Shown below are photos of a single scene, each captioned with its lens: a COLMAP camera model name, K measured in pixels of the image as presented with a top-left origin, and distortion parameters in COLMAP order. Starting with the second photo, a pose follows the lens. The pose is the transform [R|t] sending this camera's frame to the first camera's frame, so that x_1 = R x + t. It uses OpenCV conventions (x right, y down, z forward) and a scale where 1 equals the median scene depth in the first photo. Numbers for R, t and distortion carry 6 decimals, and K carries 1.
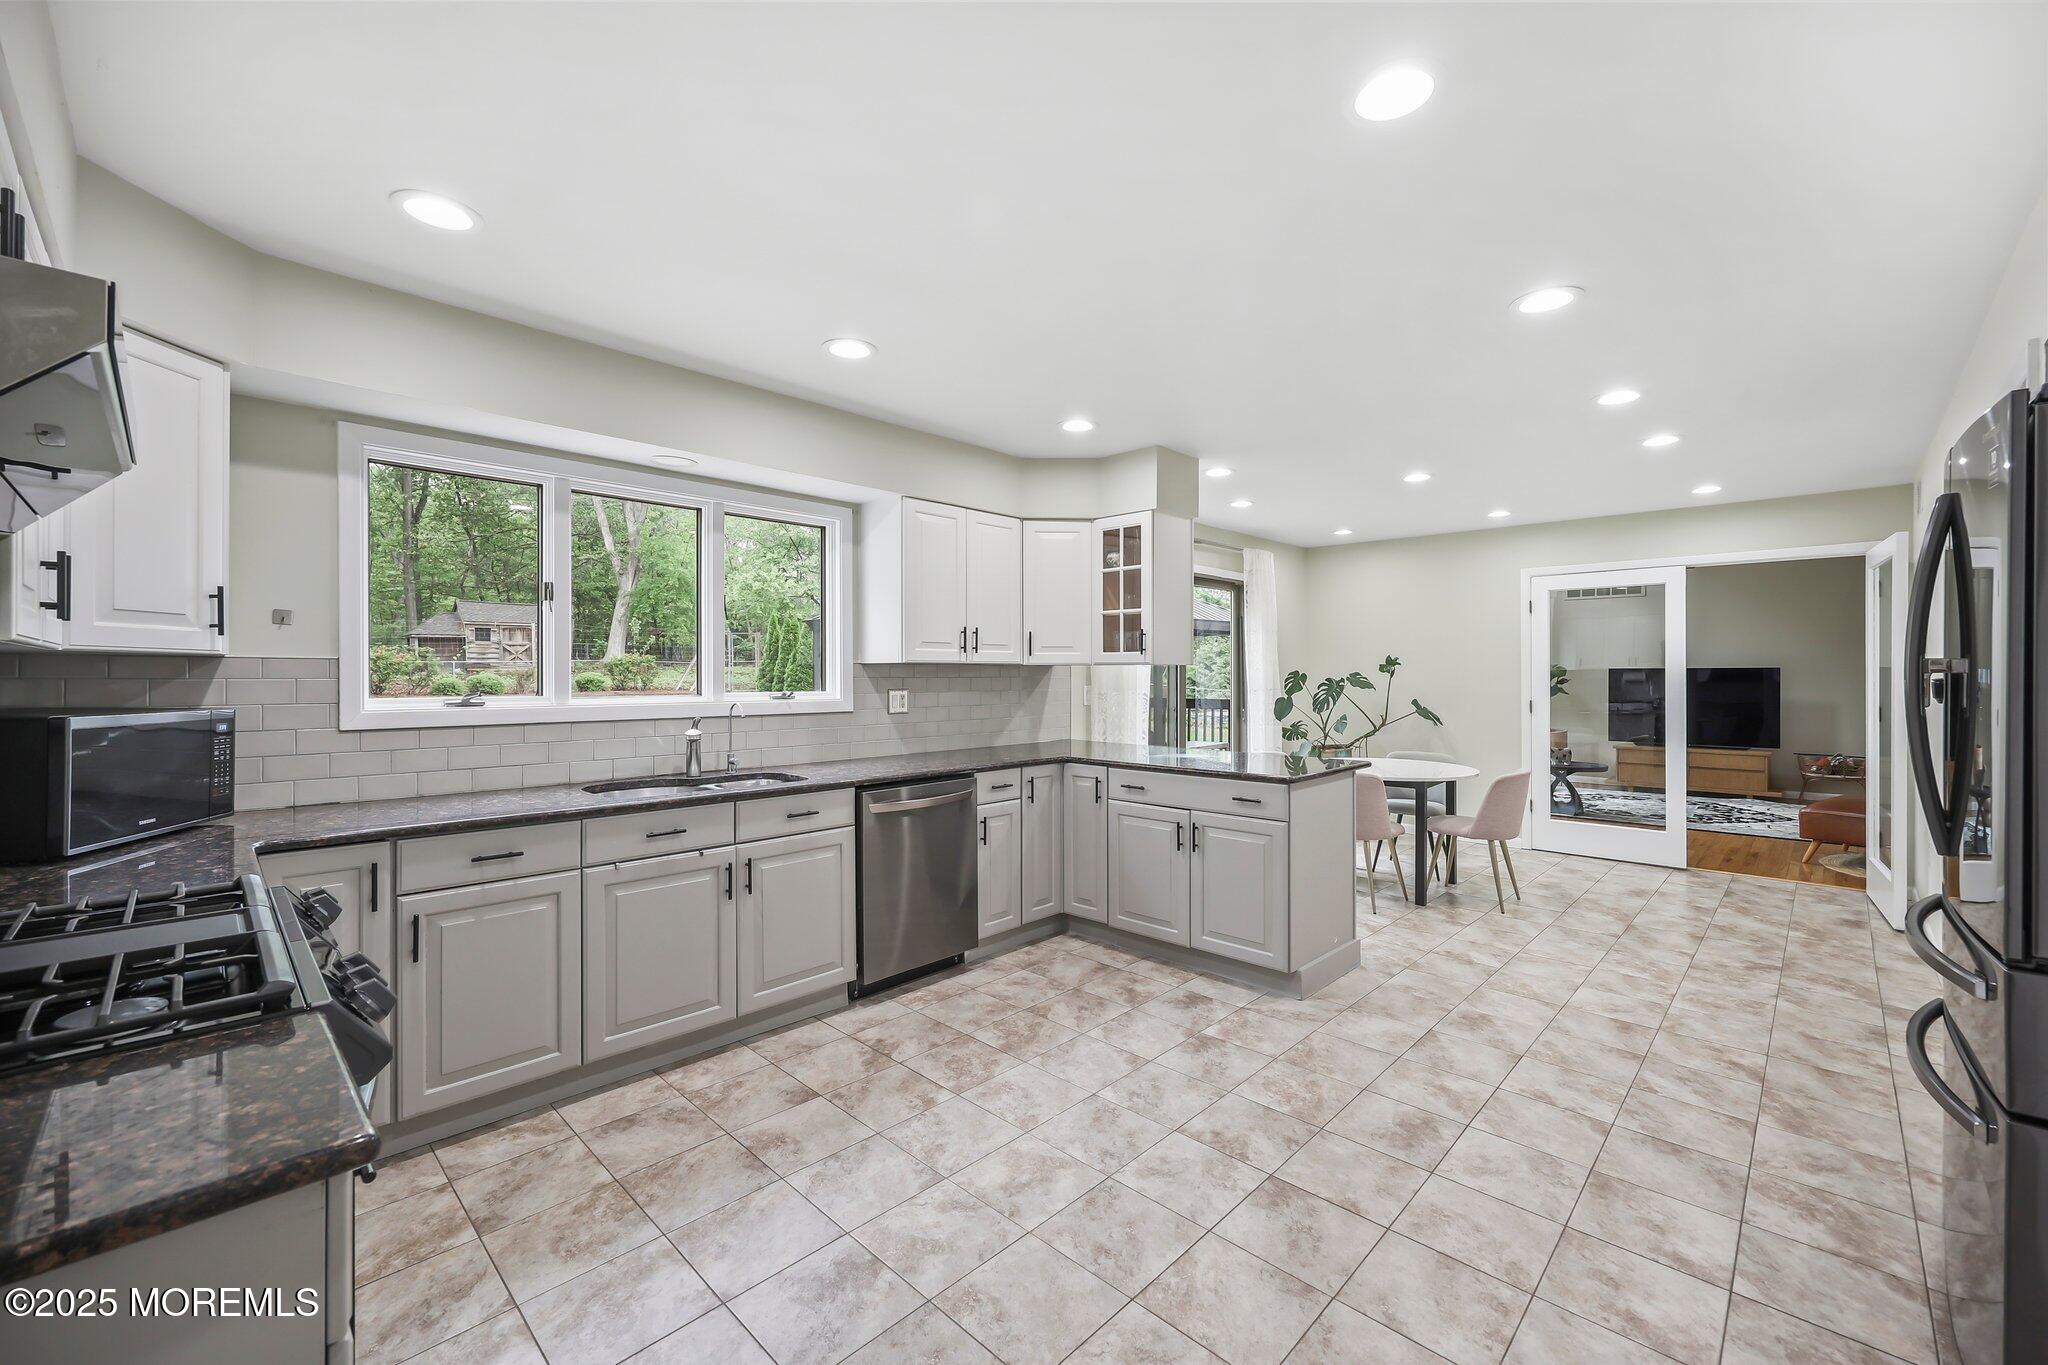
lens RADIAL K [[834.5, 0, 1041.8], [0, 834.5, 683.1], [0, 0, 1]] dist [0.002246, 0.000561]
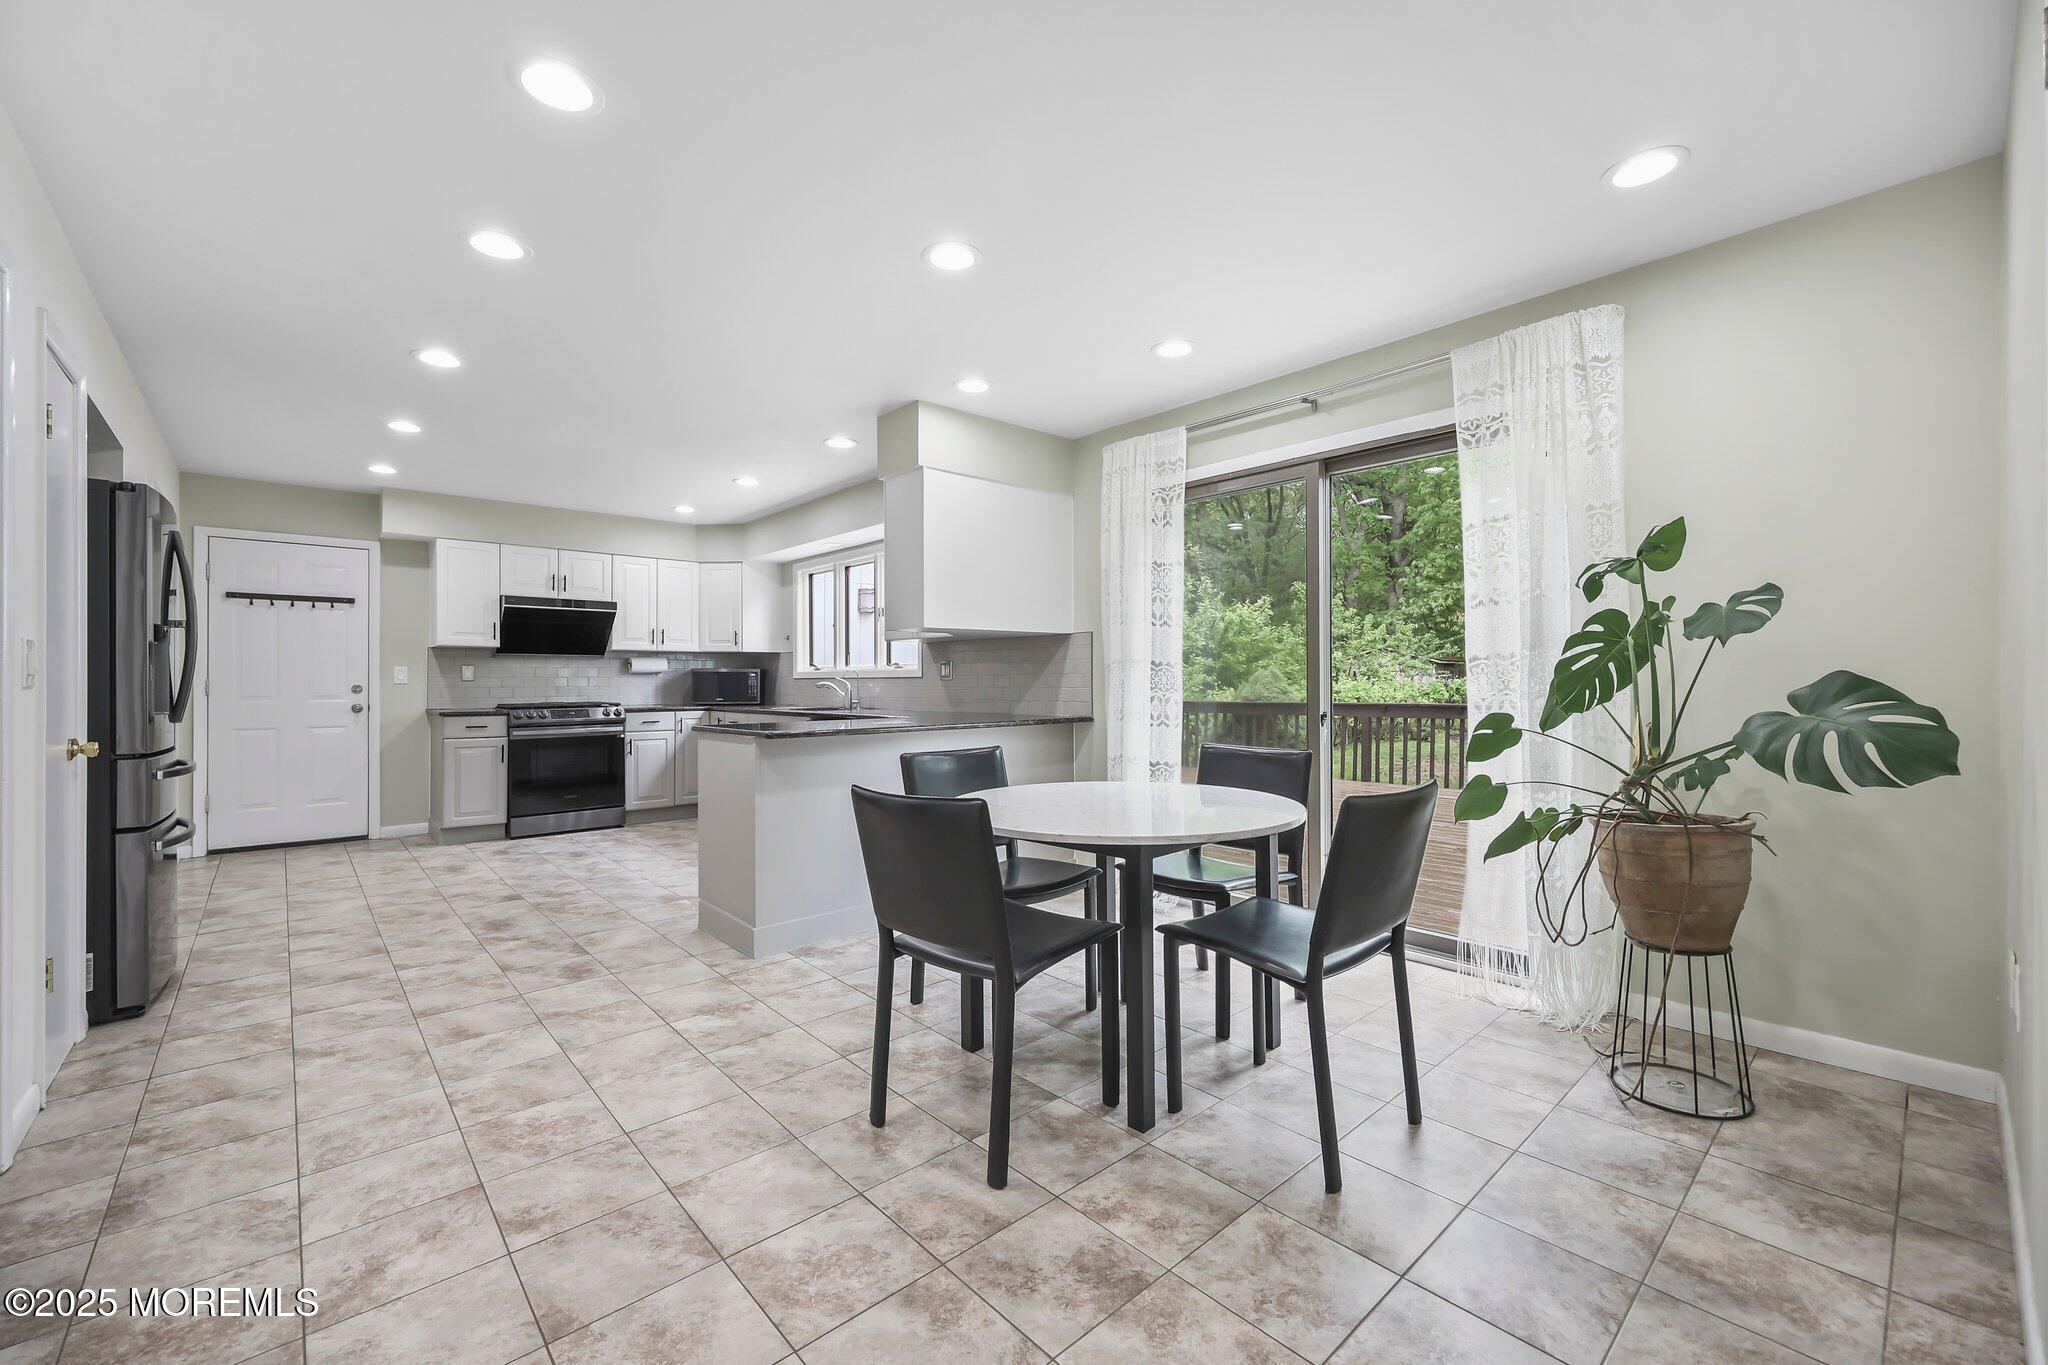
lens RADIAL K [[834.5, 0, 1020.5], [0, 834.5, 680.7], [0, 0, 1]] dist [0.002246, 0.000561]
pose [[-0.089138, 0.000124, -0.996019, 1.417761], [-0.006423, 0.999979, 0.000699, 0.045633], [0.995999, 0.006460, -0.089135, 1.556927]]
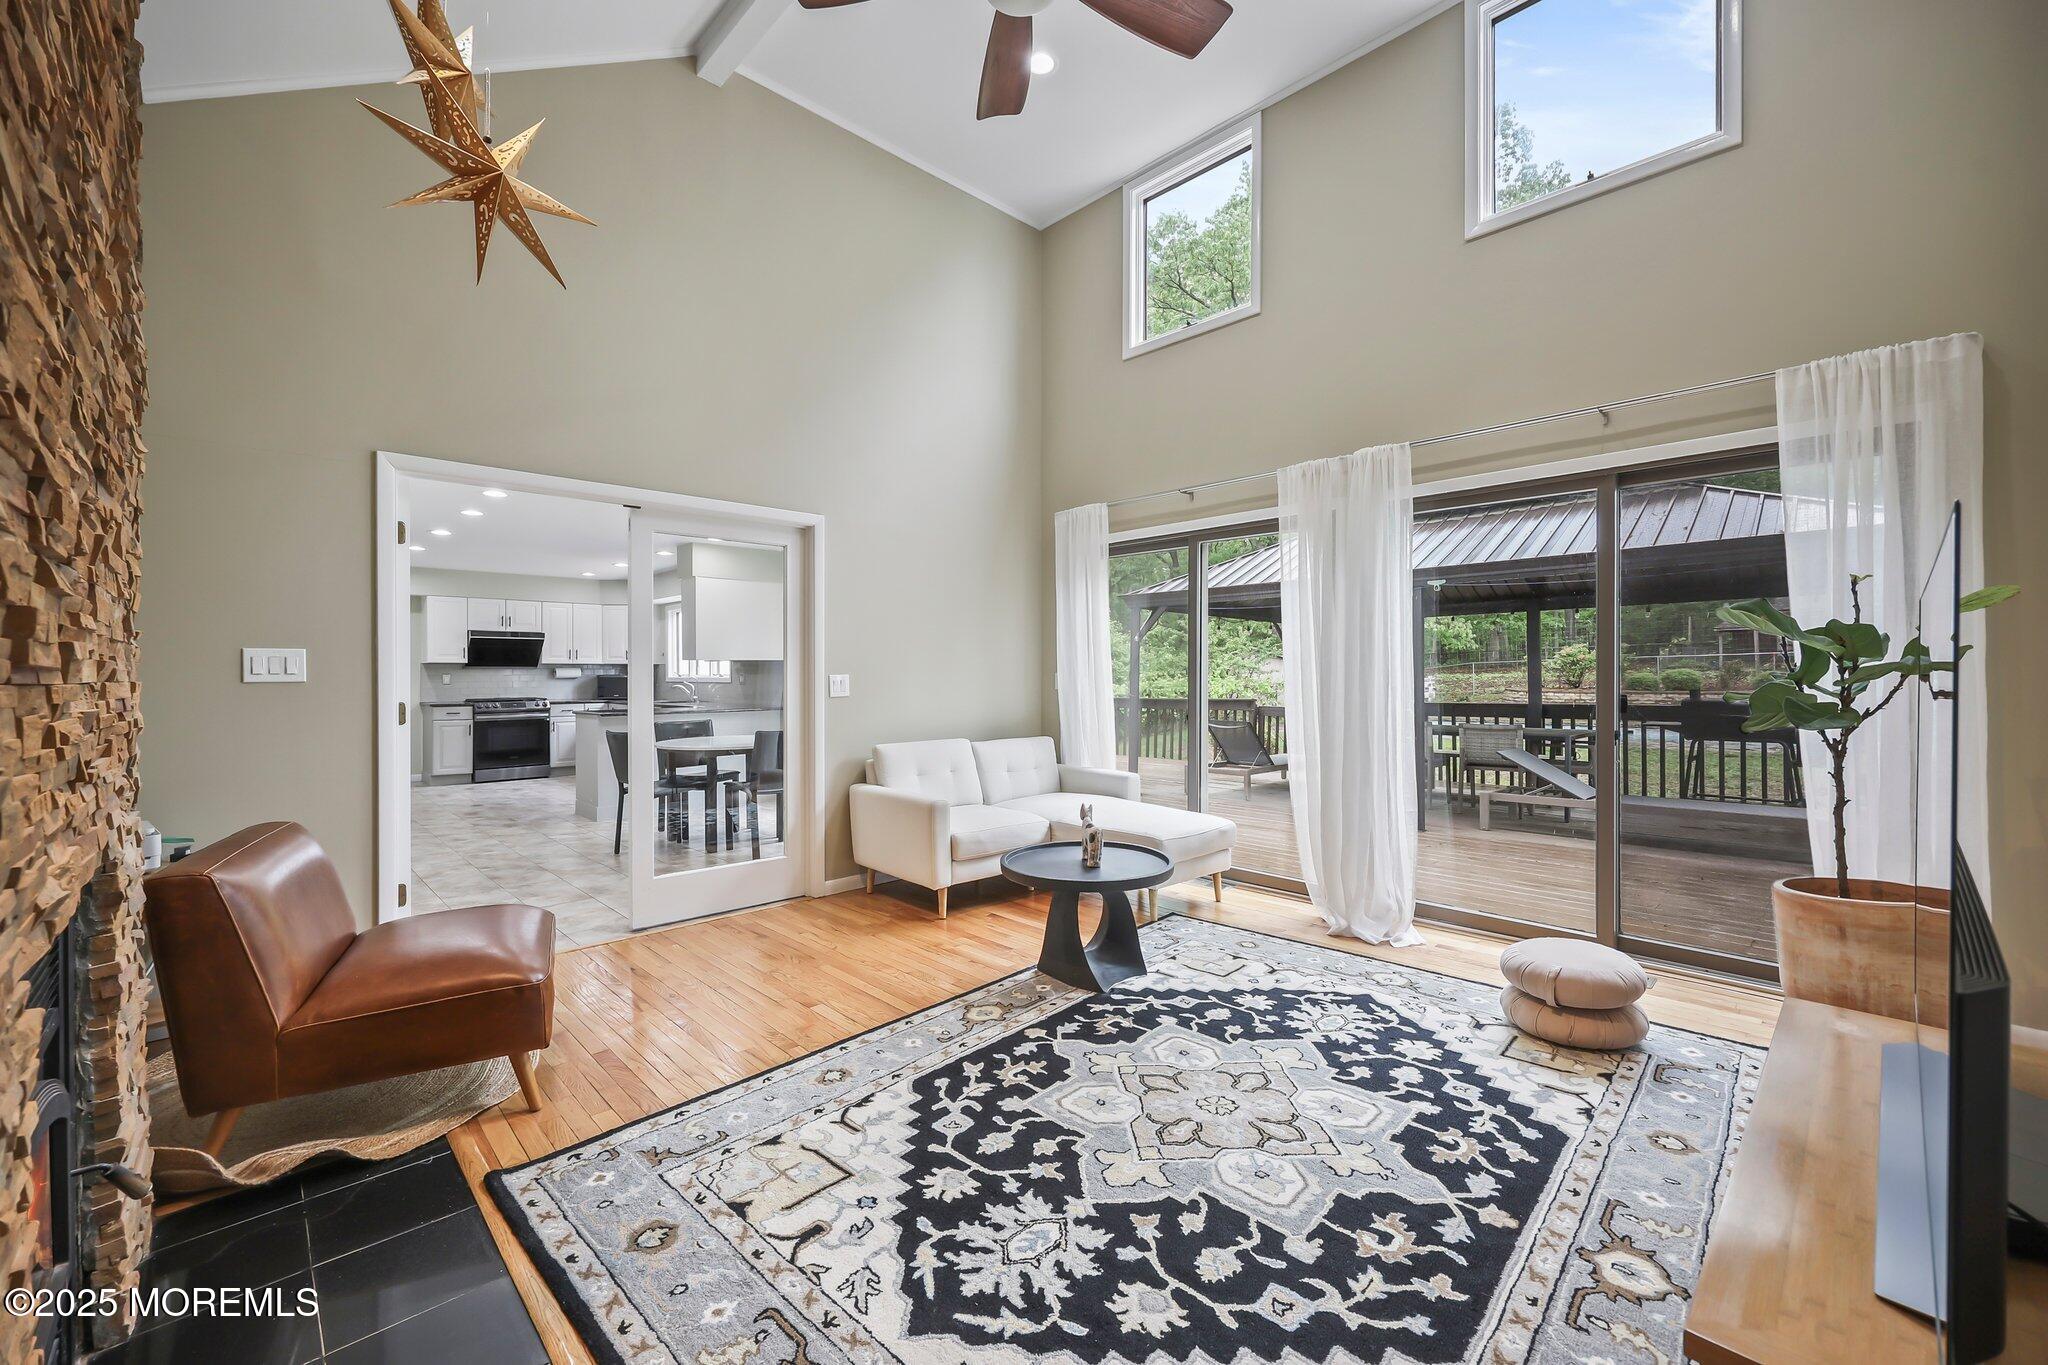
lens RADIAL K [[834.5, 0, 1020.1], [0, 834.5, 676.8], [0, 0, 1]] dist [0.002246, 0.000561]
pose [[-0.051965, 0.005369, -0.998634, 2.486965], [-0.007127, 0.999958, 0.005747, -0.002242], [0.998623, 0.007416, -0.051925, 2.318032]]
